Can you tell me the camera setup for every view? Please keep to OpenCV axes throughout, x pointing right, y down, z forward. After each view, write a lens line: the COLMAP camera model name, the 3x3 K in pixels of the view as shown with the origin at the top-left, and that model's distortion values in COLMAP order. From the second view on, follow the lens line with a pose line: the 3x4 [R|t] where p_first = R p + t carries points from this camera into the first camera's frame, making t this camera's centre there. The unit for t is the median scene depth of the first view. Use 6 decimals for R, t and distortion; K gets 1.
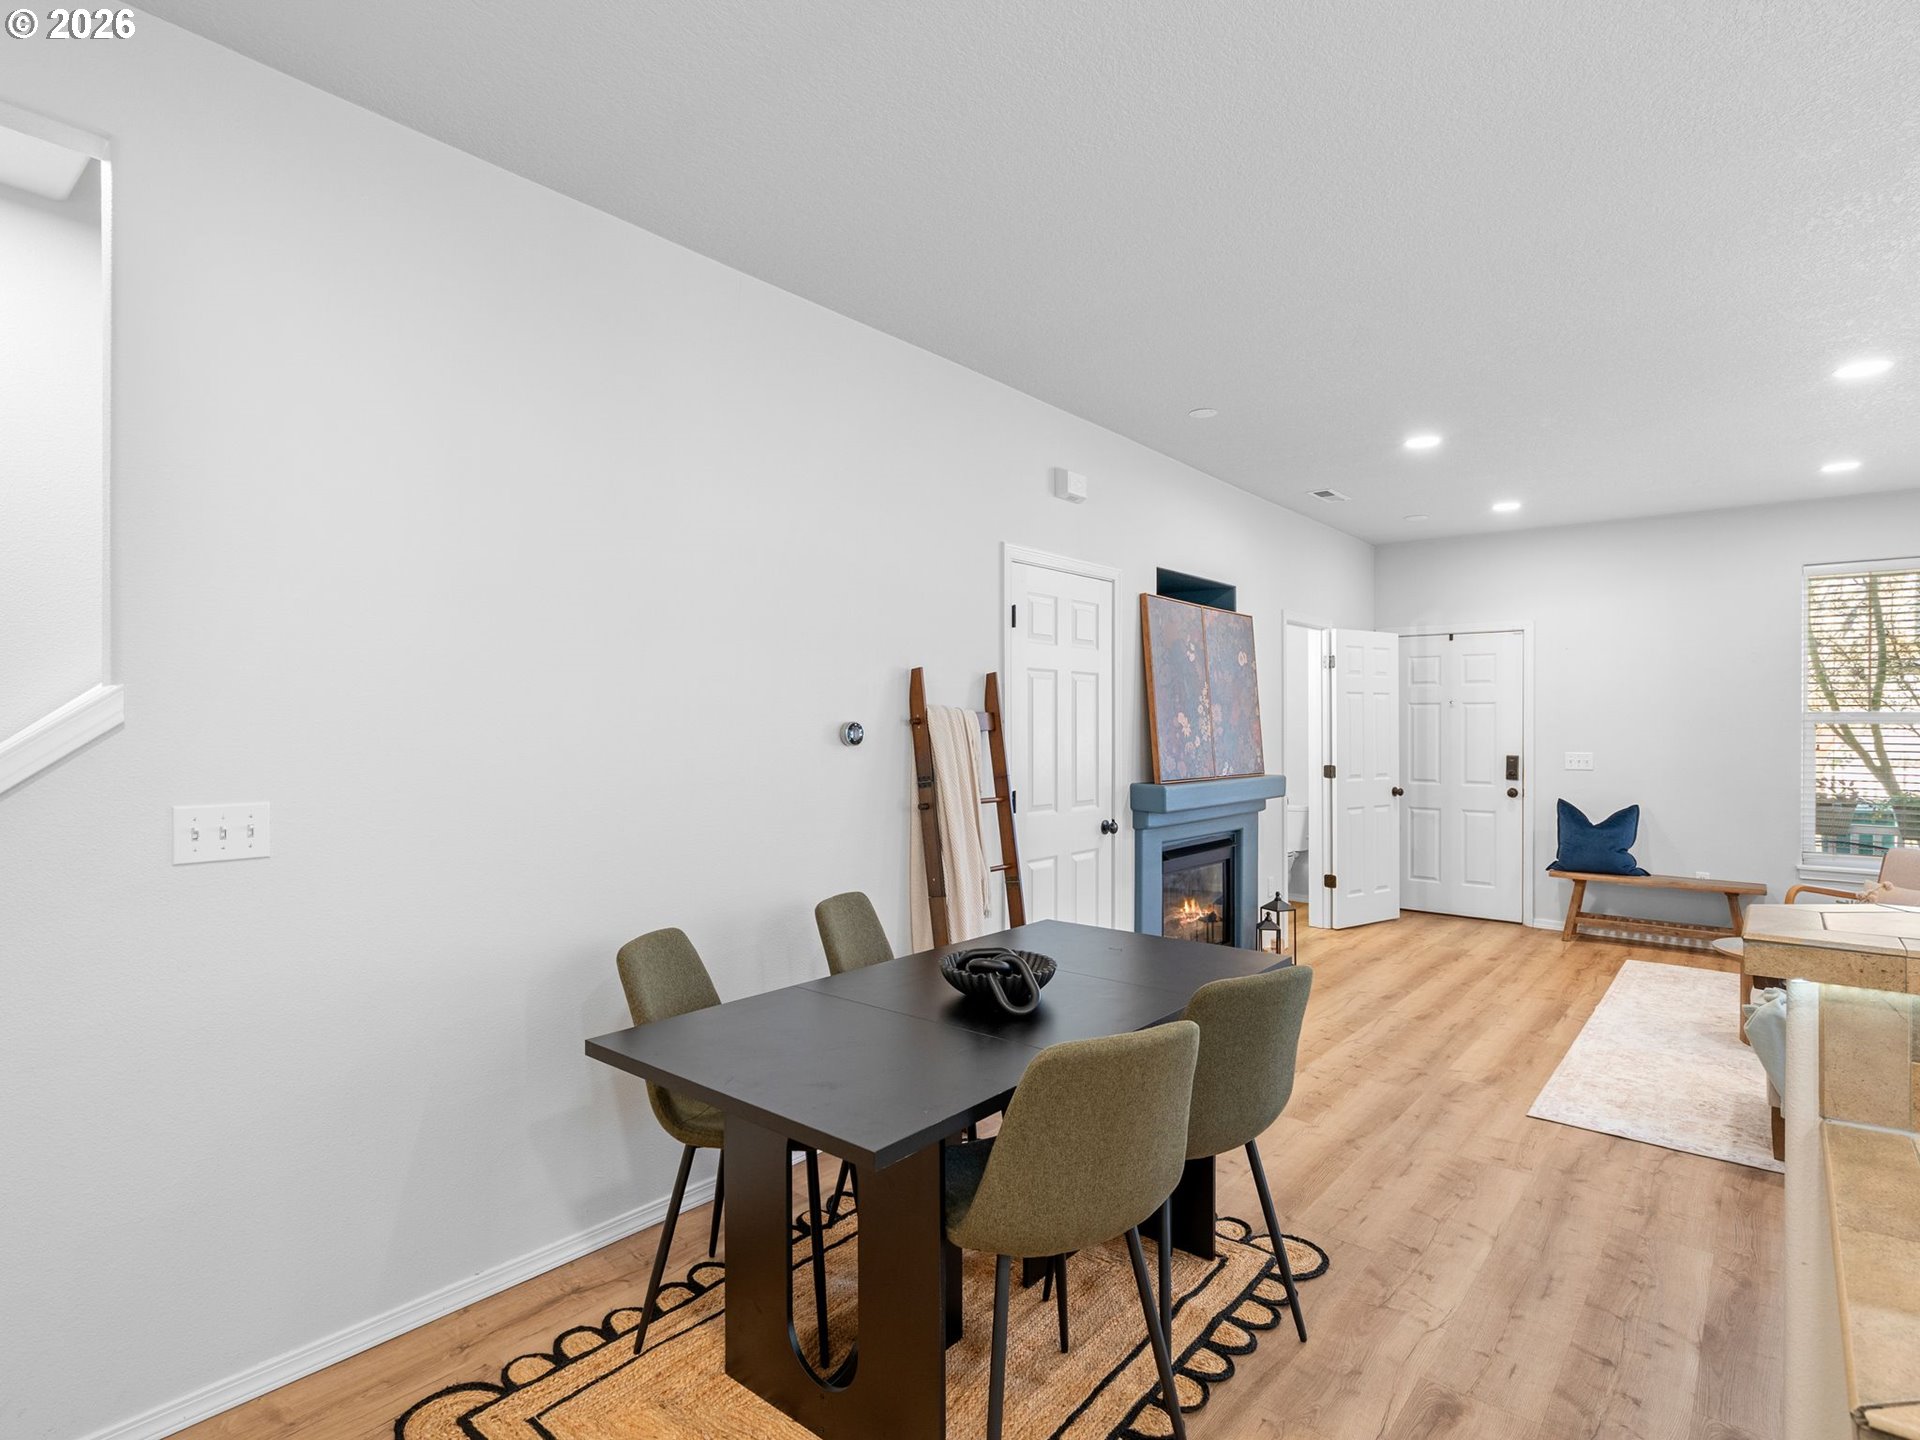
lens RADIAL K [[1012.8, 0, 960.0], [0, 1012.8, 720.0], [0, 0, 1]] dist [-0.003115, -0.000343]
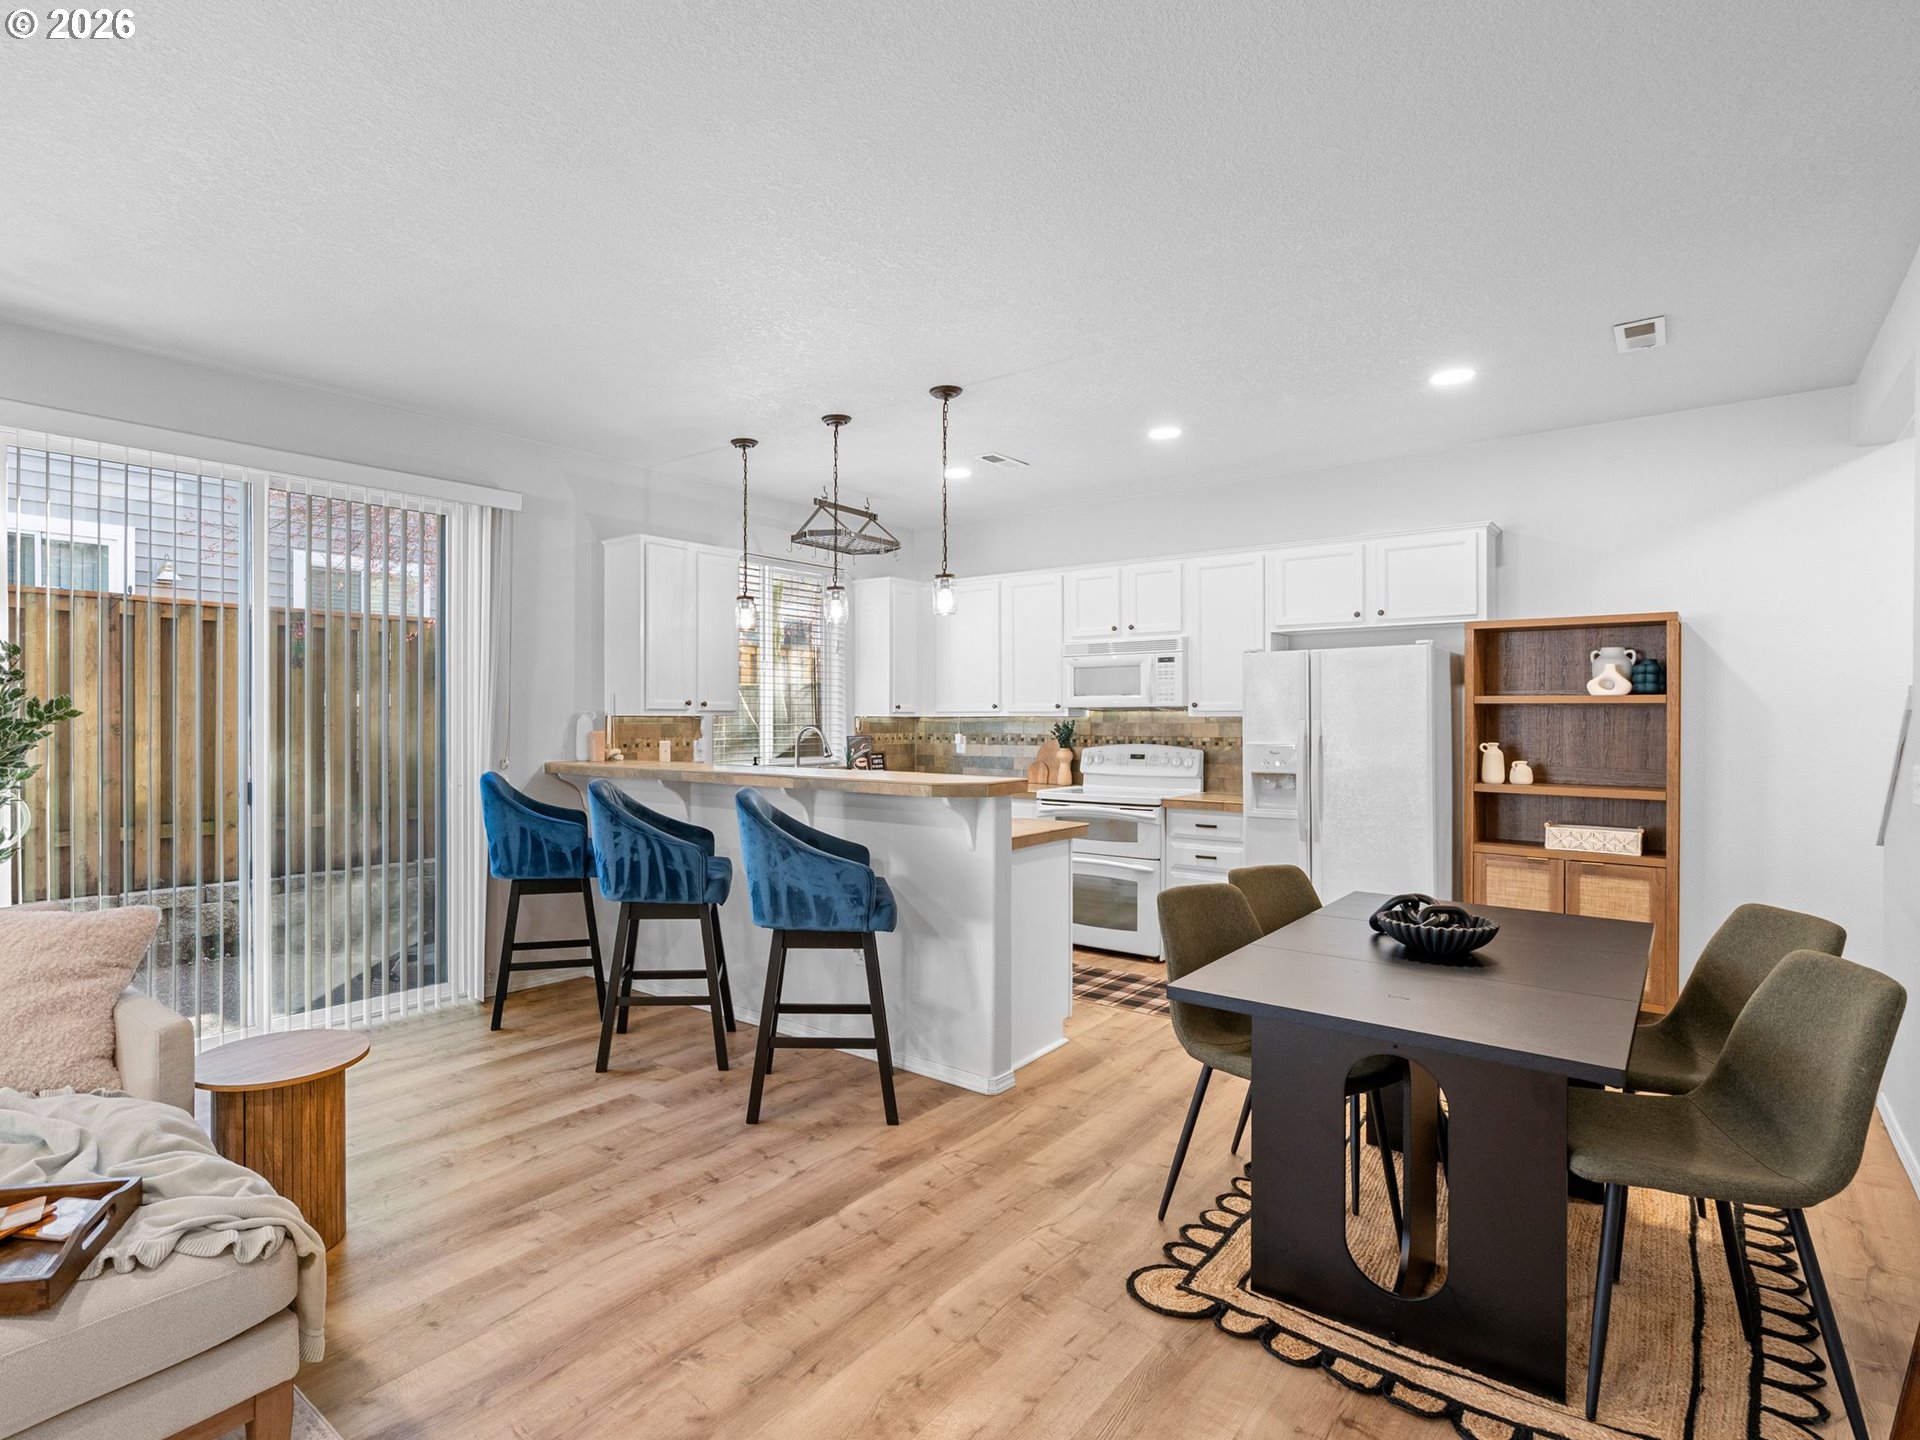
lens RADIAL K [[999.2, 0, 846.3], [0, 999.2, 721.3], [0, 0, 1]] dist [-0.005683, 0.000183]
pose [[-0.999643, -0.005377, 0.026188, 0.253642], [-0.005331, 0.999984, 0.001838, 0.008144], [-0.026197, 0.001698, -0.999655, 0.811138]]
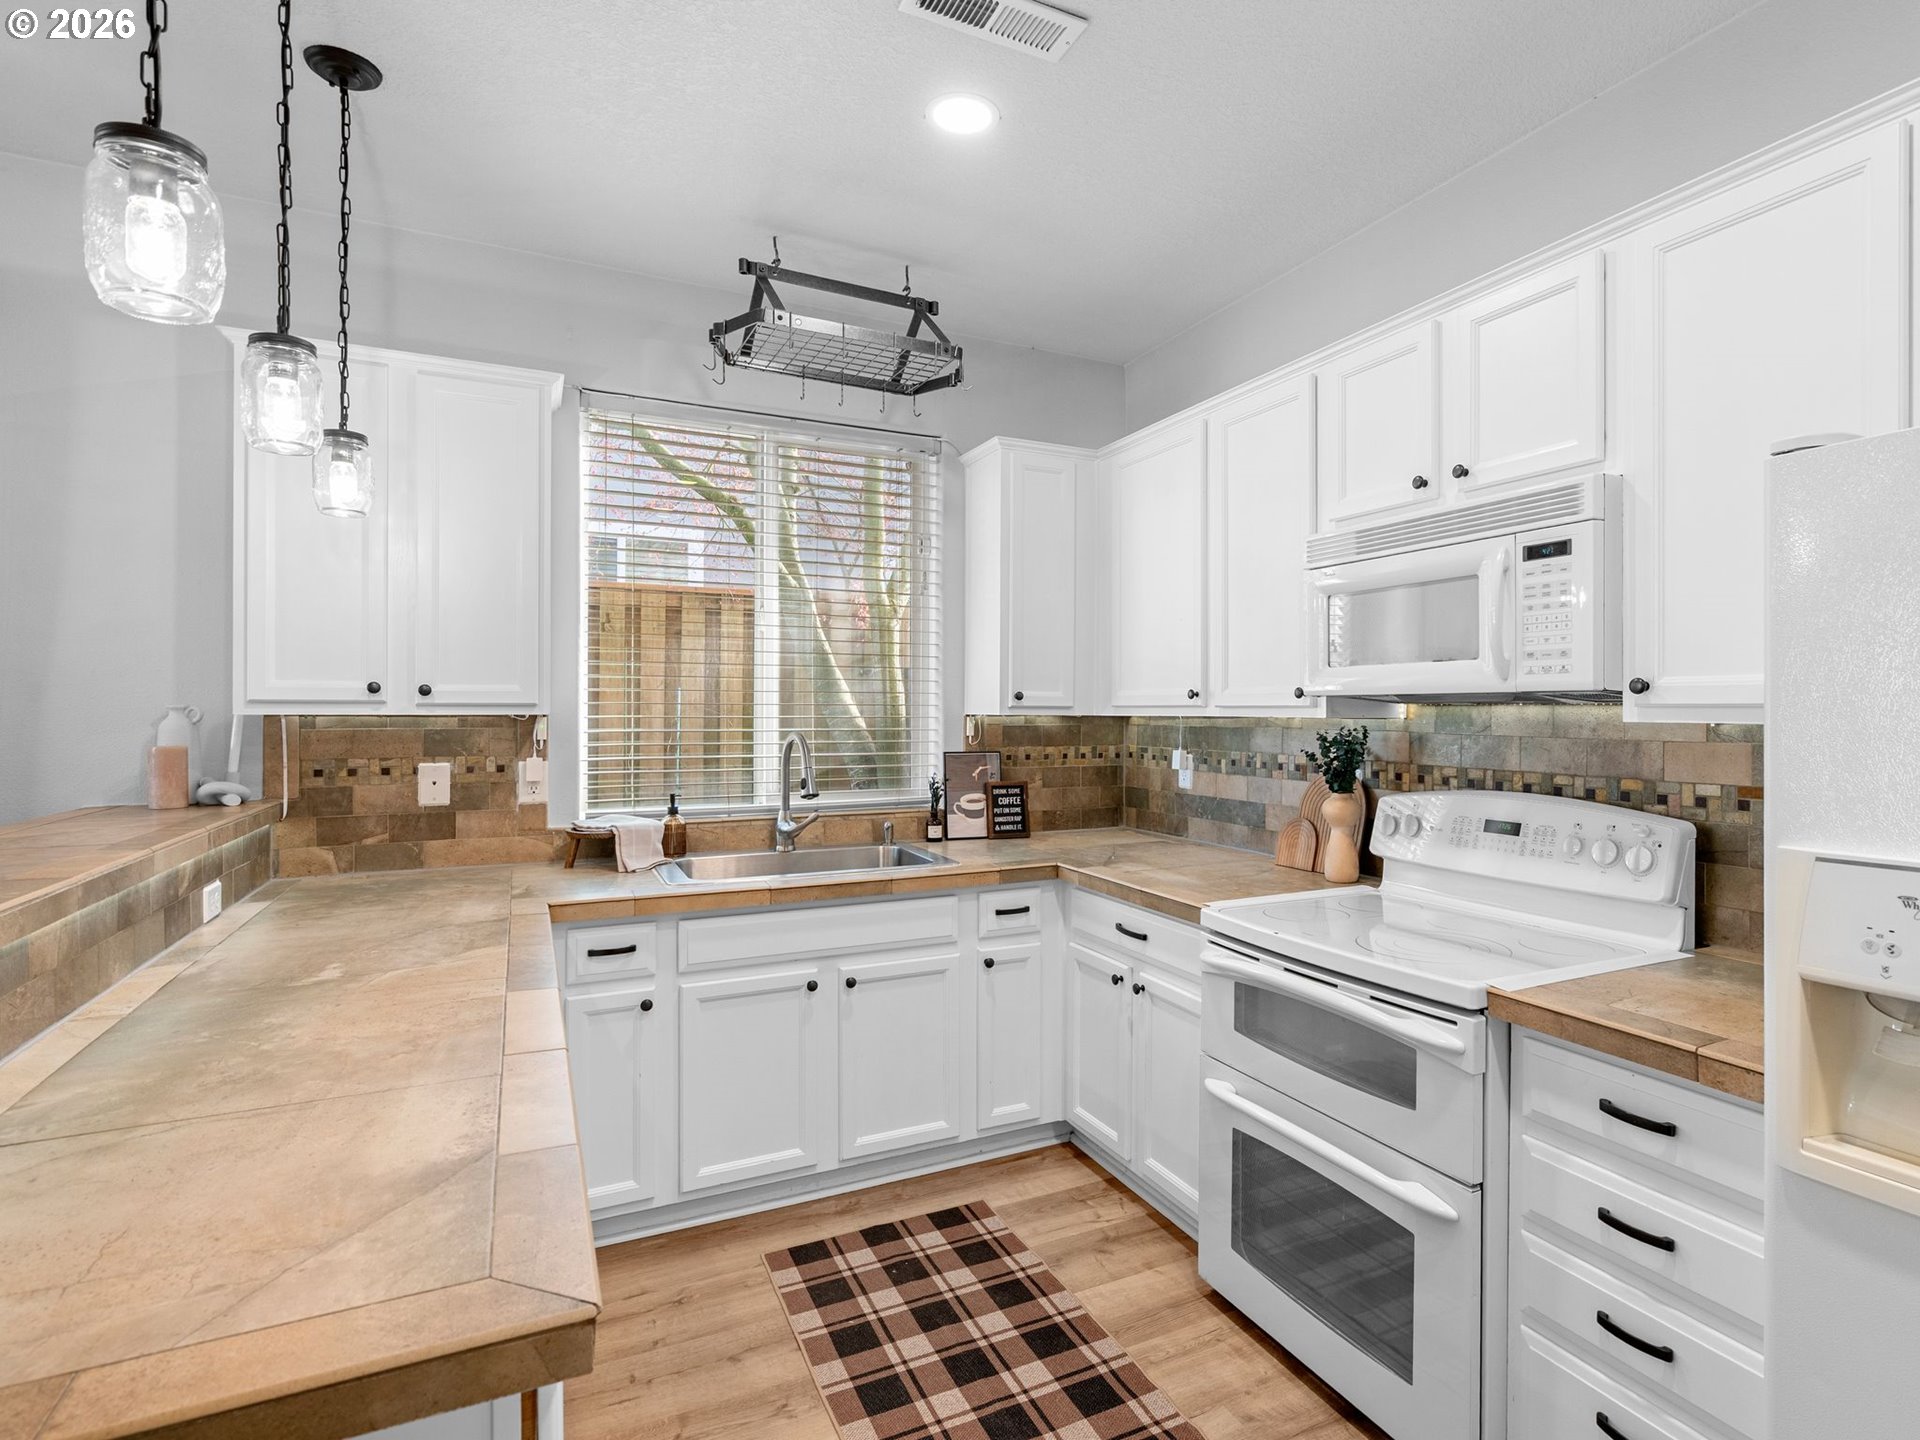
lens RADIAL K [[987.7, 0, 1033.5], [0, 987.7, 713.1], [0, 0, 1]] dist [-0.004854, 0.000430]
pose [[-0.917323, -0.009056, 0.398041, 0.003843], [-0.008056, 0.999959, 0.004186, 0.001076], [-0.398062, 0.000634, -0.917358, 0.214138]]
